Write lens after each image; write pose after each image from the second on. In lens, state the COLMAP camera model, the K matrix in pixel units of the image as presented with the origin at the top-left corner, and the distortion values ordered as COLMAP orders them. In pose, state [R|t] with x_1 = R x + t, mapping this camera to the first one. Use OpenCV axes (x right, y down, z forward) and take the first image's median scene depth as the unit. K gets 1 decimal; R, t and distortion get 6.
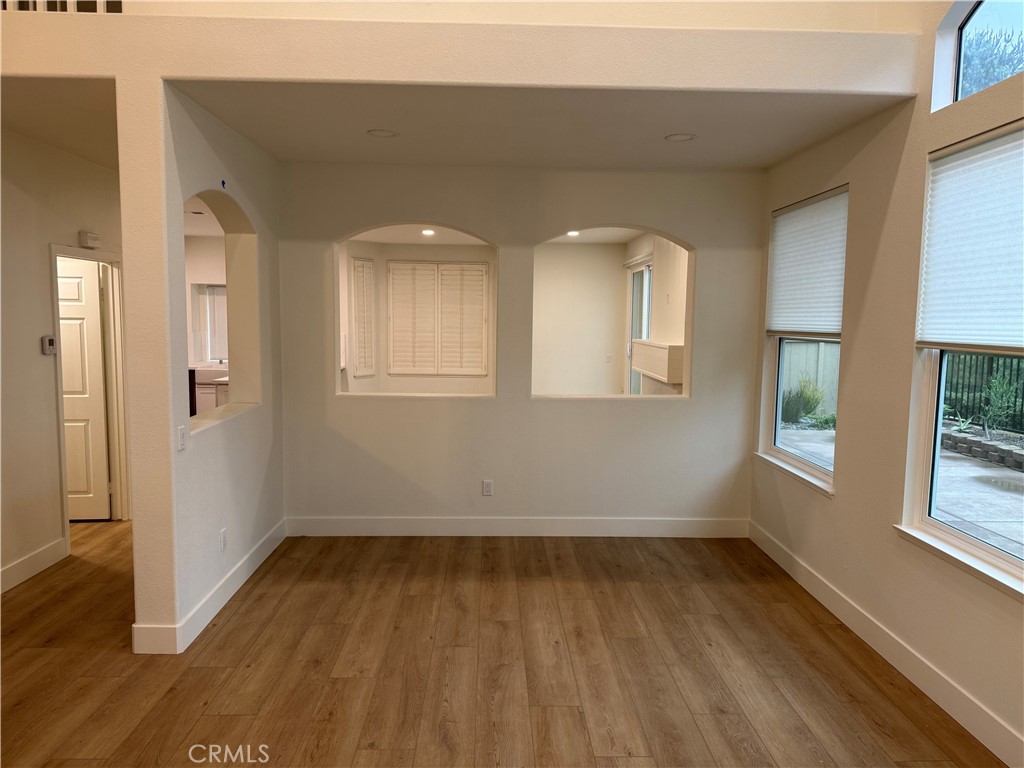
lens RADIAL K [[724.2, 0, 512.0], [0, 724.2, 384.0], [0, 0, 1]] dist [0.089135, -0.115946]
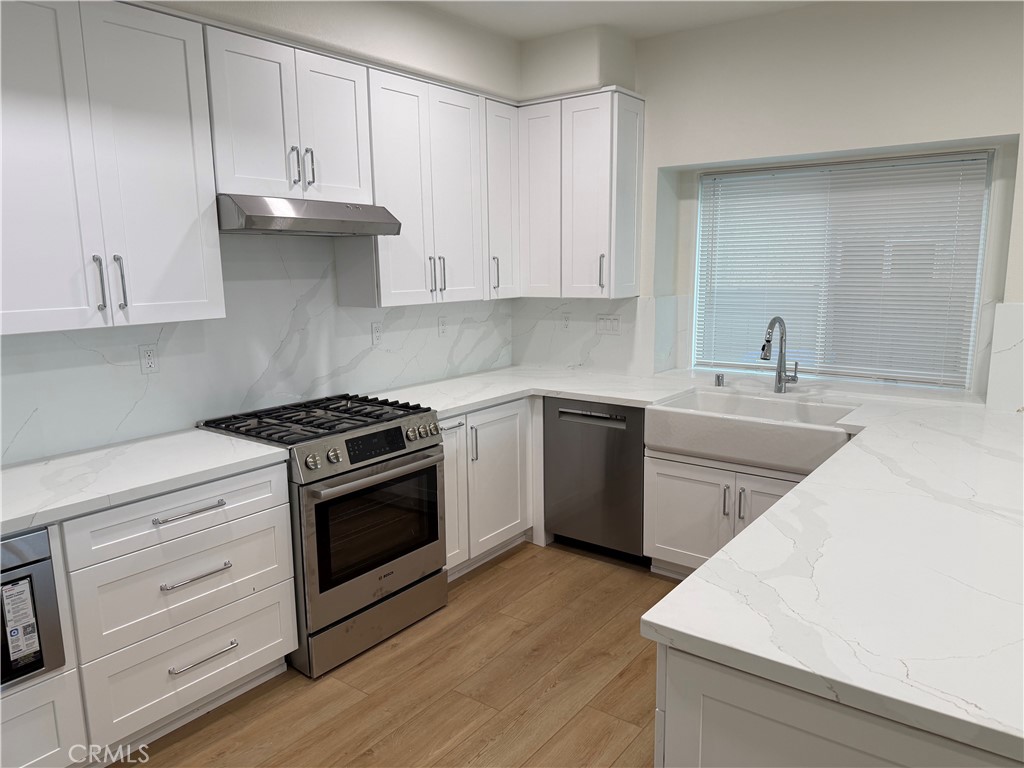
lens RADIAL K [[731.5, 0, 516.9], [0, 731.5, 395.7], [0, 0, 1]] dist [0.102145, -0.117855]
pose [[0.785231, 0.089179, -0.612748, -0.242833], [-0.032391, 0.994135, 0.103177, -0.055673], [0.618356, -0.061170, 0.783514, 0.628000]]
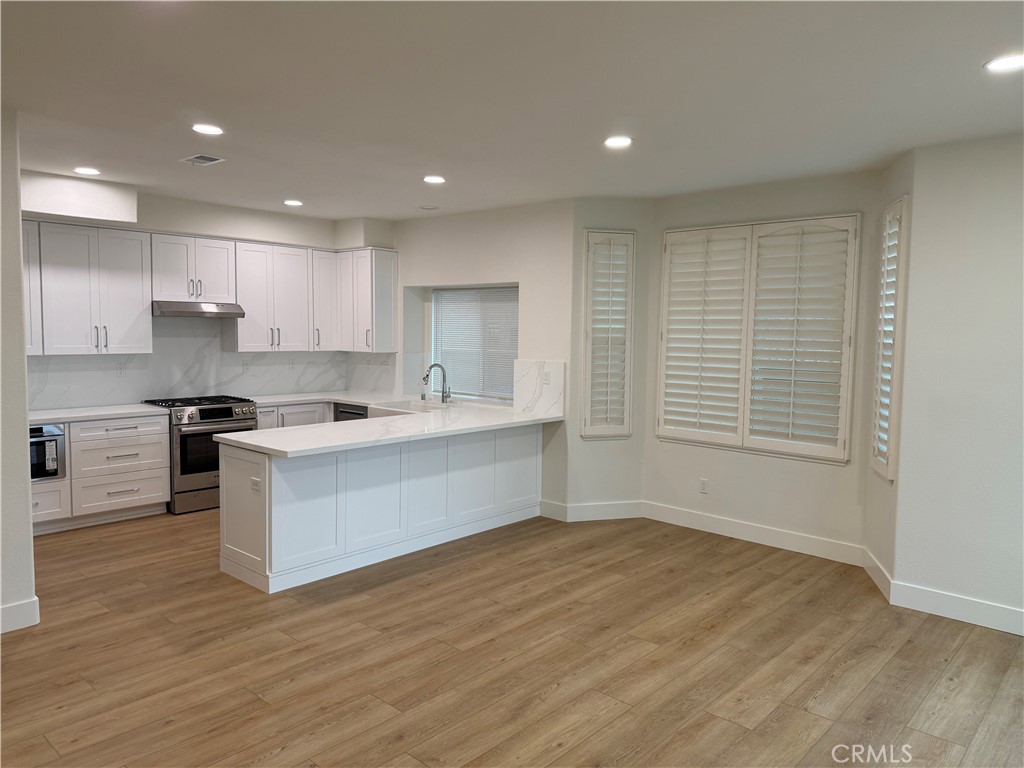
lens RADIAL K [[724.2, 0, 512.0], [0, 724.2, 384.0], [0, 0, 1]] dist [0.089135, -0.115946]
pose [[0.727585, 0.051404, -0.684089, 0.128157], [-0.066692, 0.997765, 0.004043, -0.049571], [0.682768, 0.042682, 0.729387, 0.538163]]
